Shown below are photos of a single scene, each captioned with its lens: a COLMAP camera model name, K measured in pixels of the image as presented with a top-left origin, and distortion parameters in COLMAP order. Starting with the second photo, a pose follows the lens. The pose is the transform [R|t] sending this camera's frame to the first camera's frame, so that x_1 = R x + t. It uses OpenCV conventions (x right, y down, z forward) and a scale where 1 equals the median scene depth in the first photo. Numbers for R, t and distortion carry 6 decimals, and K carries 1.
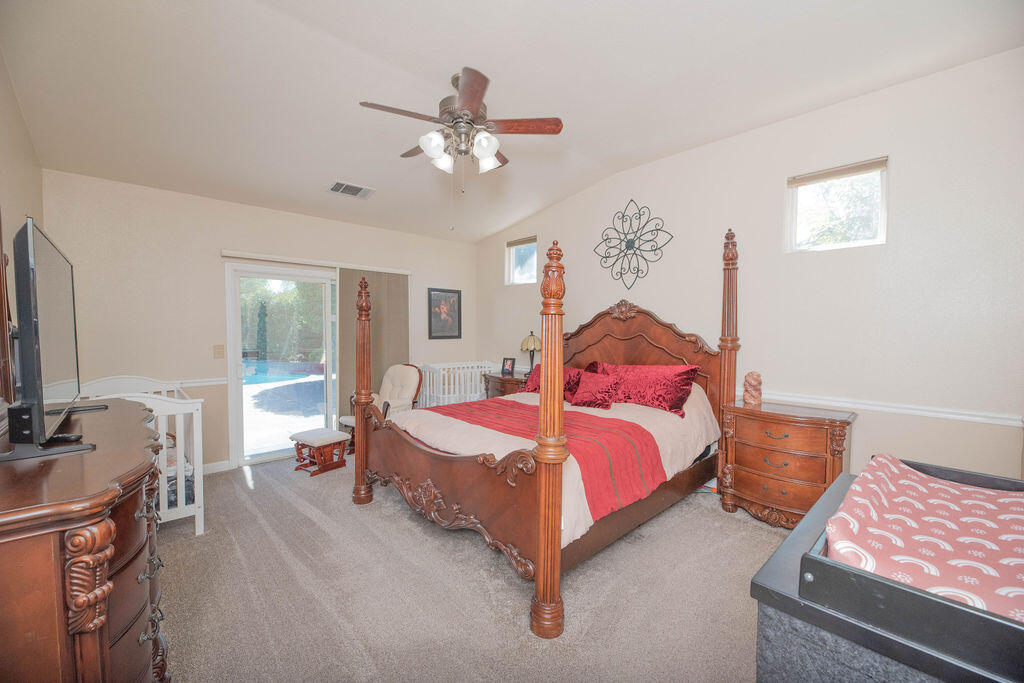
lens RADIAL K [[410.4, 0, 503.0], [0, 410.4, 340.3], [0, 0, 1]] dist [-0.000160, -0.003169]
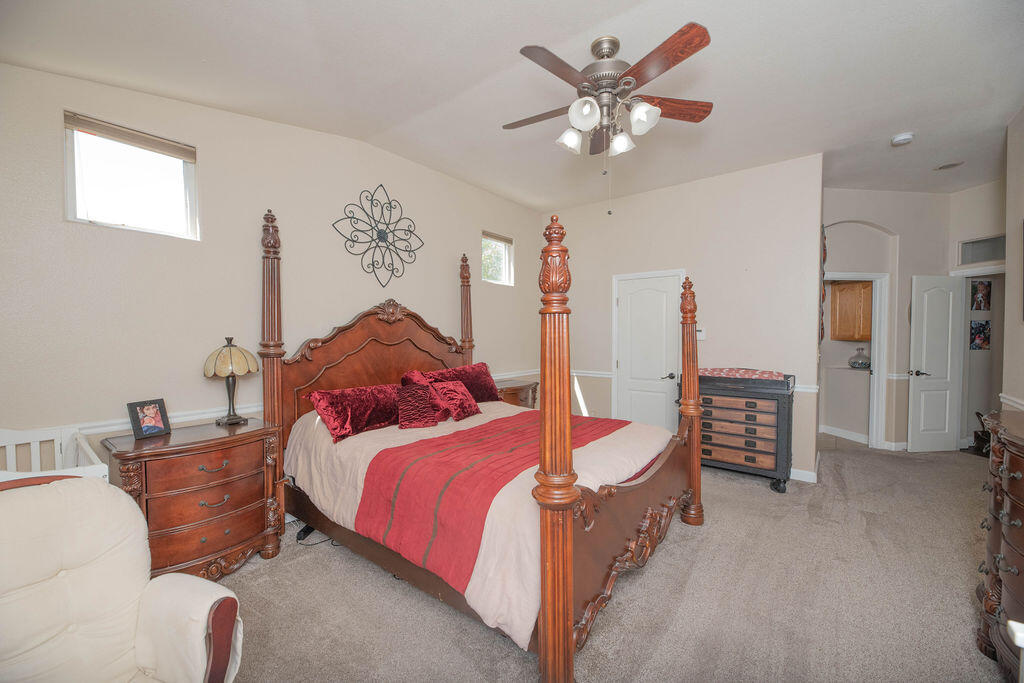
lens RADIAL K [[410.4, 0, 501.9], [0, 410.4, 347.4], [0, 0, 1]] dist [-0.000160, -0.003169]
pose [[-0.161087, -0.017445, 0.986786, -0.594050], [0.048374, 0.998502, 0.025549, -0.007747], [-0.985754, 0.051850, -0.160002, 0.904916]]
